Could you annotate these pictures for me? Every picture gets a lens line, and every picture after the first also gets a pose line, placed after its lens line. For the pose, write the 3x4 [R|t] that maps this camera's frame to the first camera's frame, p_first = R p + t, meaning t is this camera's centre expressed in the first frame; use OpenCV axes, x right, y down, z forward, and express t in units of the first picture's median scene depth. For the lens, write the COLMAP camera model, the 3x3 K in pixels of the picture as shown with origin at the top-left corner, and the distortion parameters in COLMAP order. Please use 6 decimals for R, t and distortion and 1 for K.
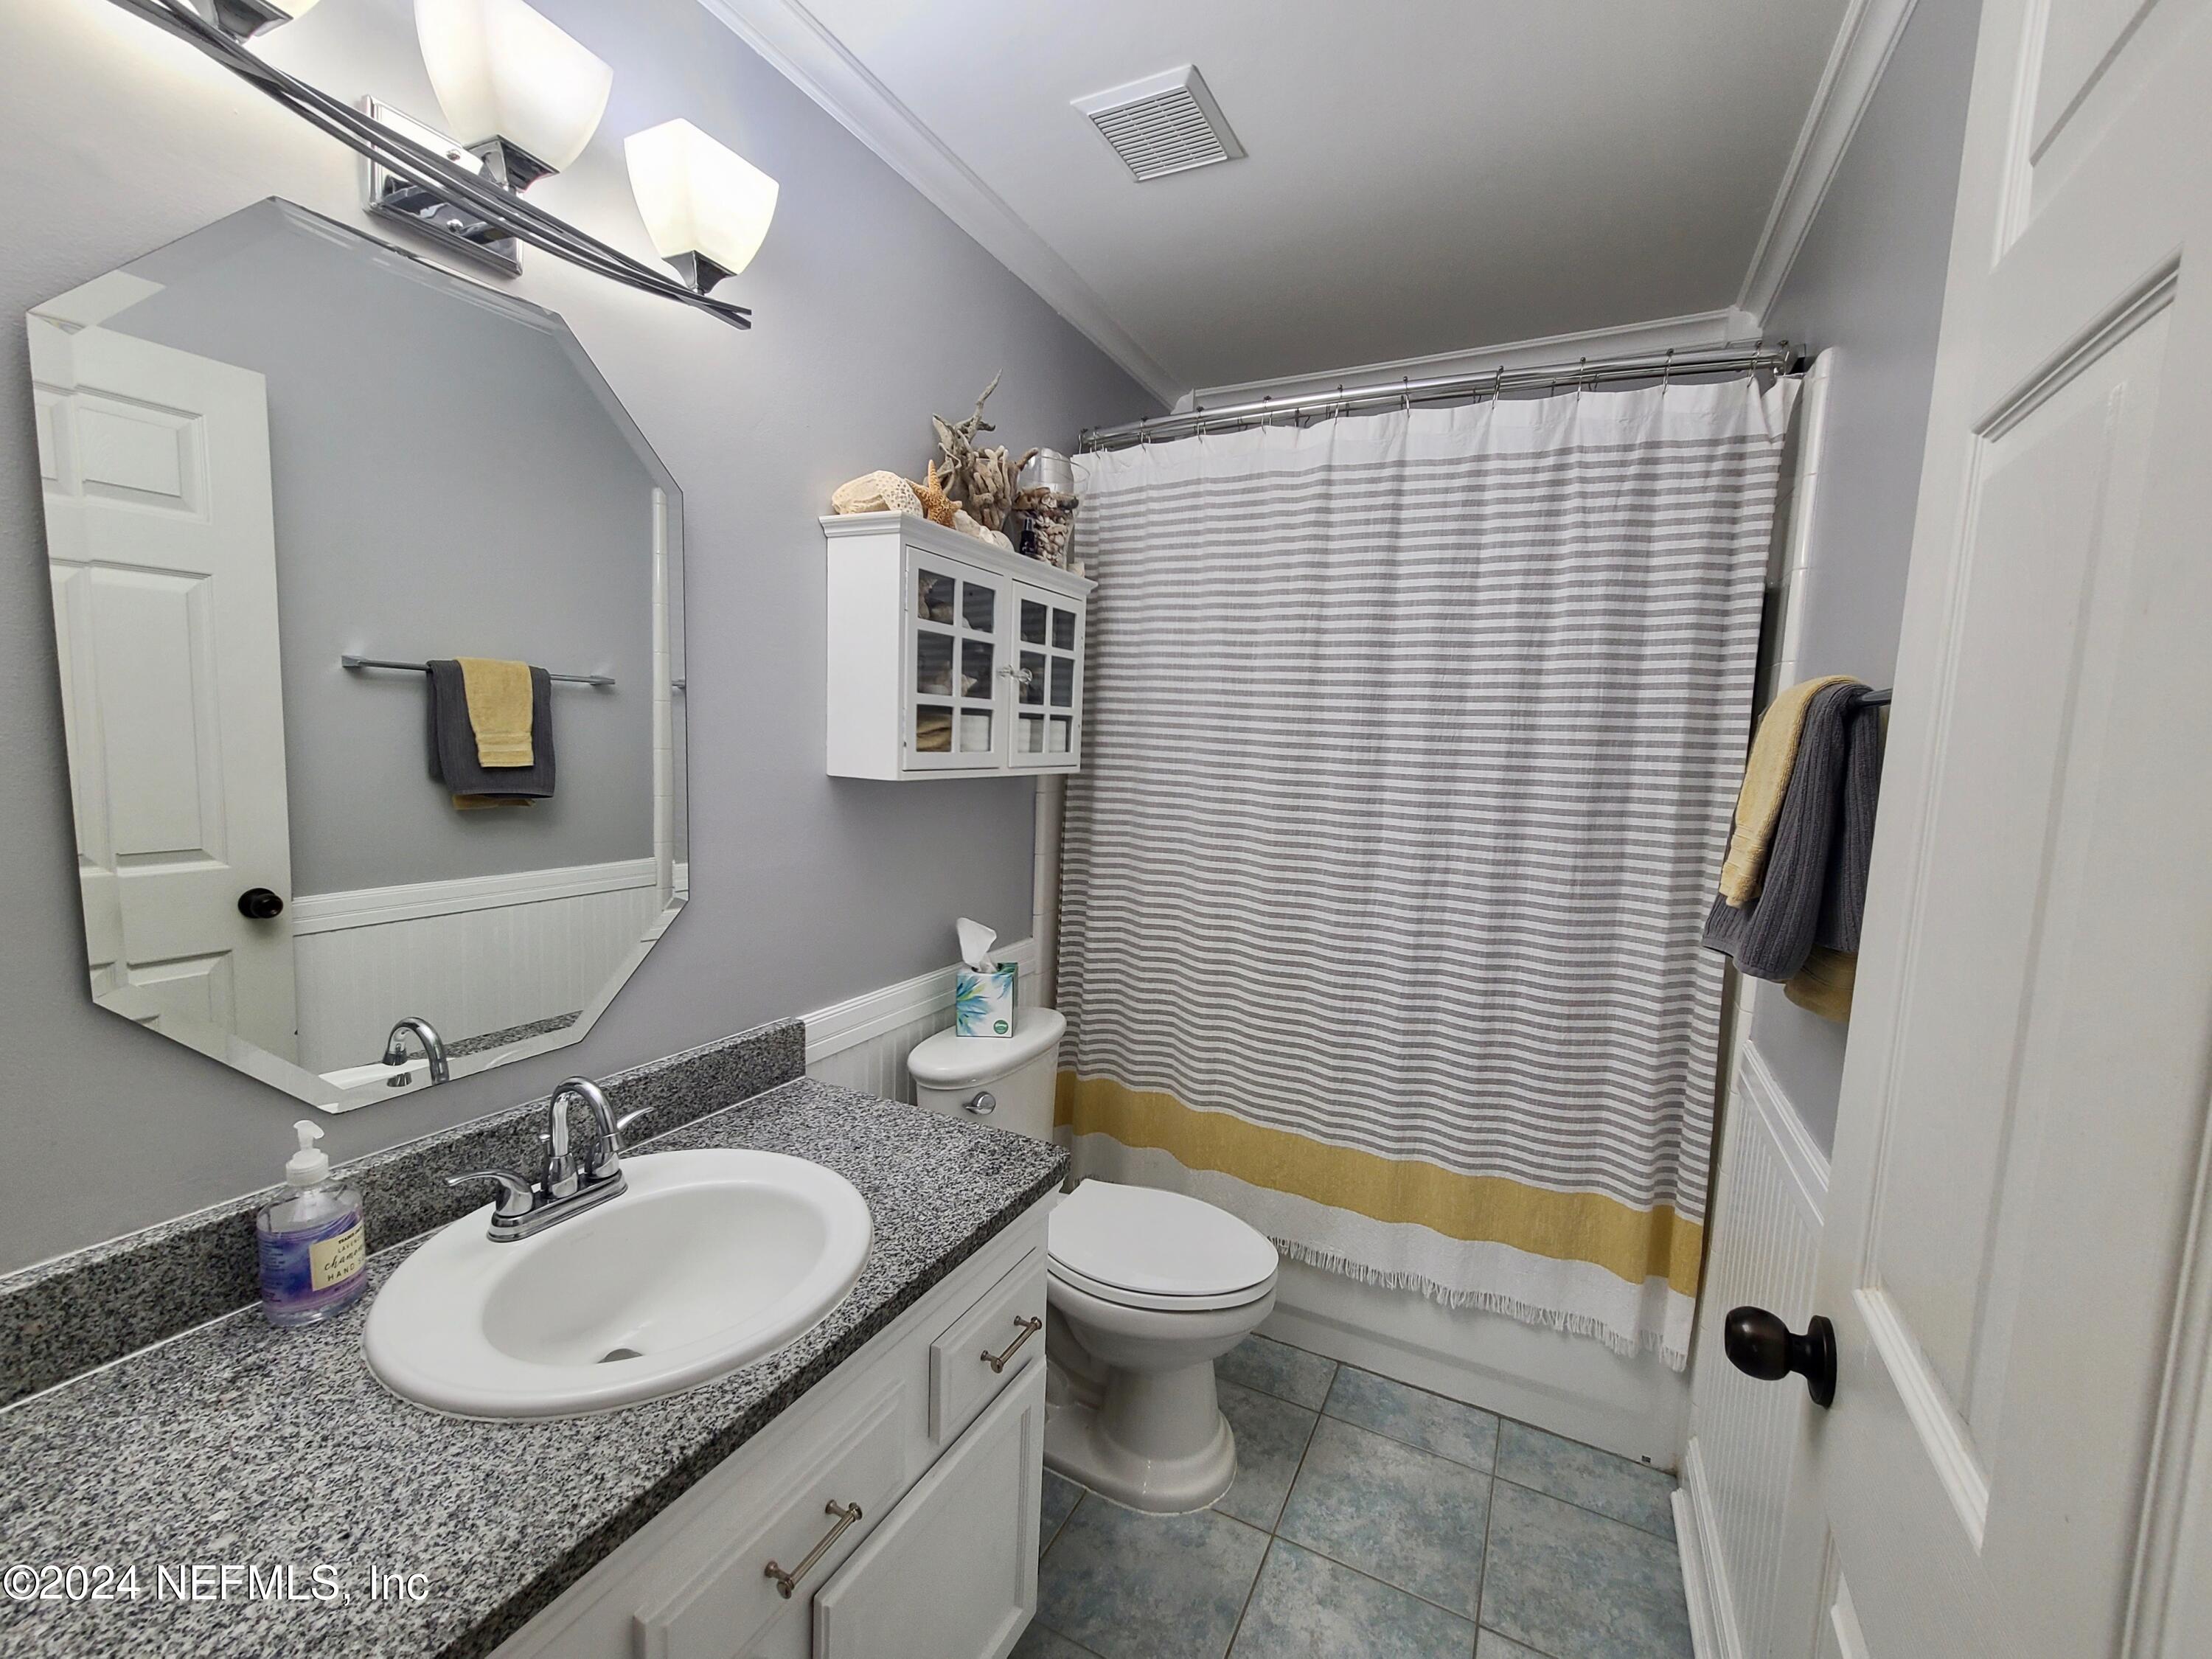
lens RADIAL K [[896.3, 0, 1114.4], [0, 896.3, 845.4], [0, 0, 1]] dist [-0.003412, -0.000016]
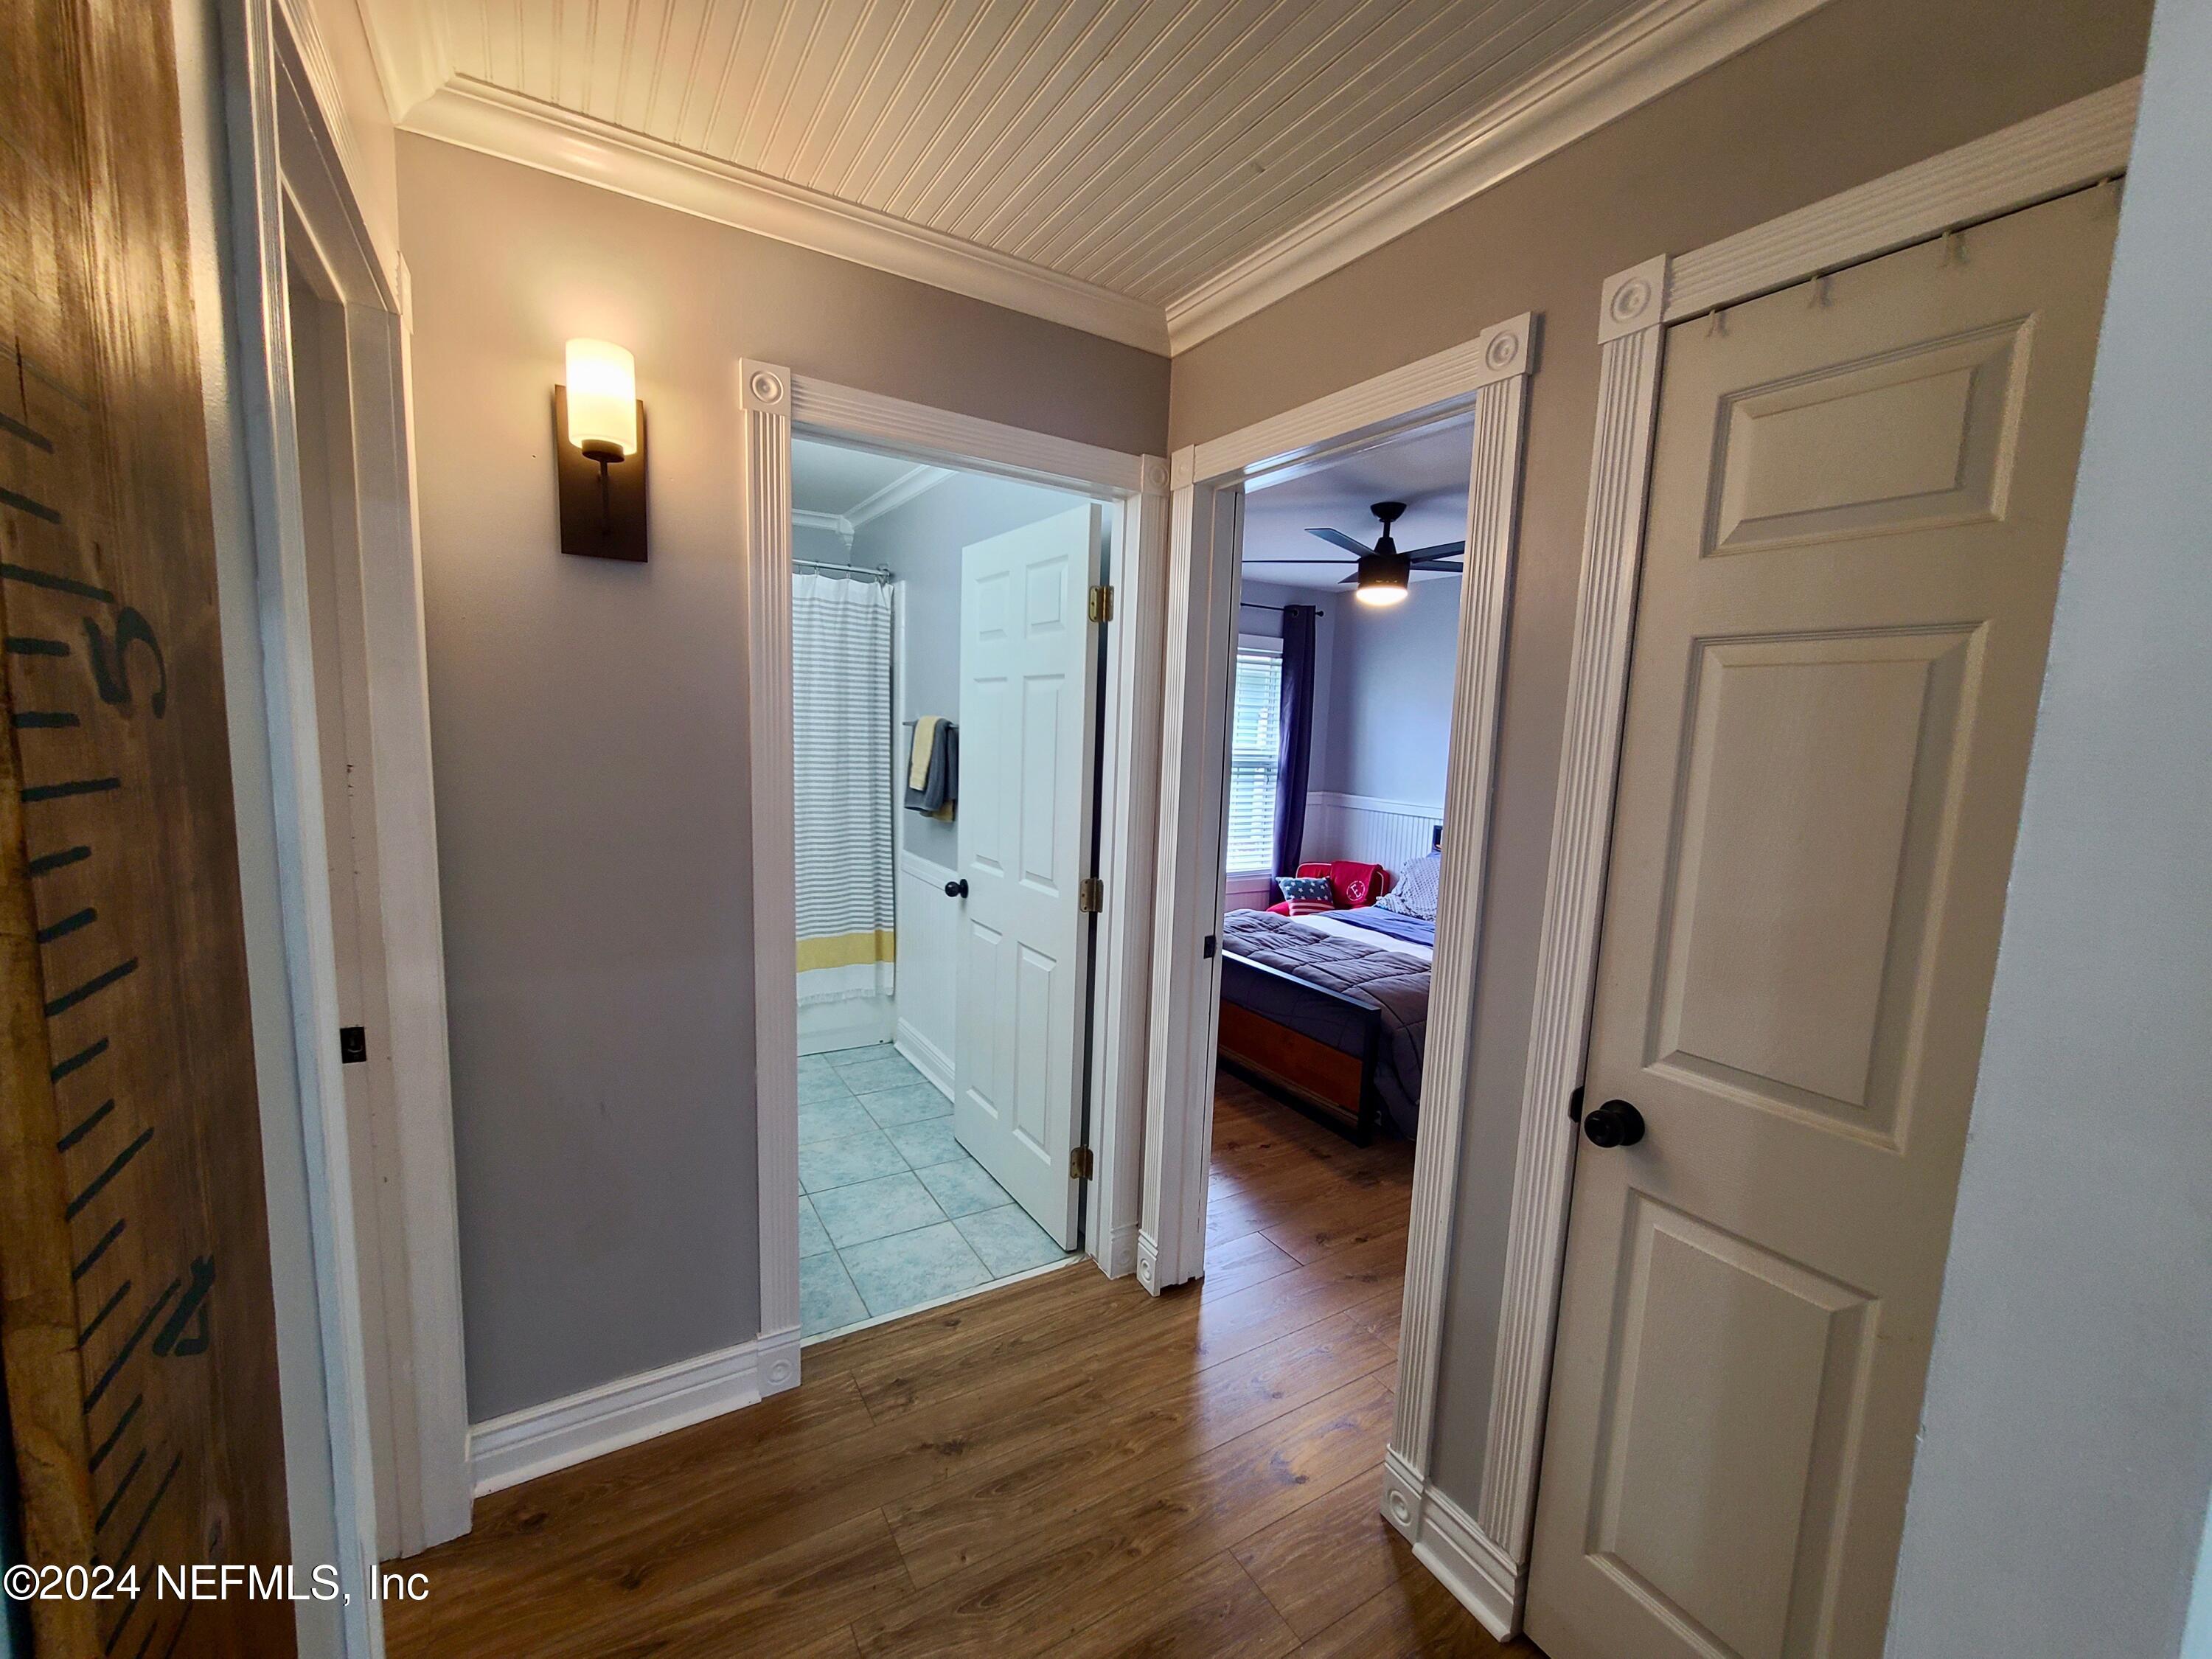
lens RADIAL K [[905.6, 0, 1113.3], [0, 905.6, 844.7], [0, 0, 1]] dist [-0.003639, 0.000591]
pose [[0.548838, -0.125762, 0.826414, -1.067568], [0.074701, 0.992042, 0.101357, -0.012635], [-0.832584, 0.006106, 0.553865, -0.901142]]
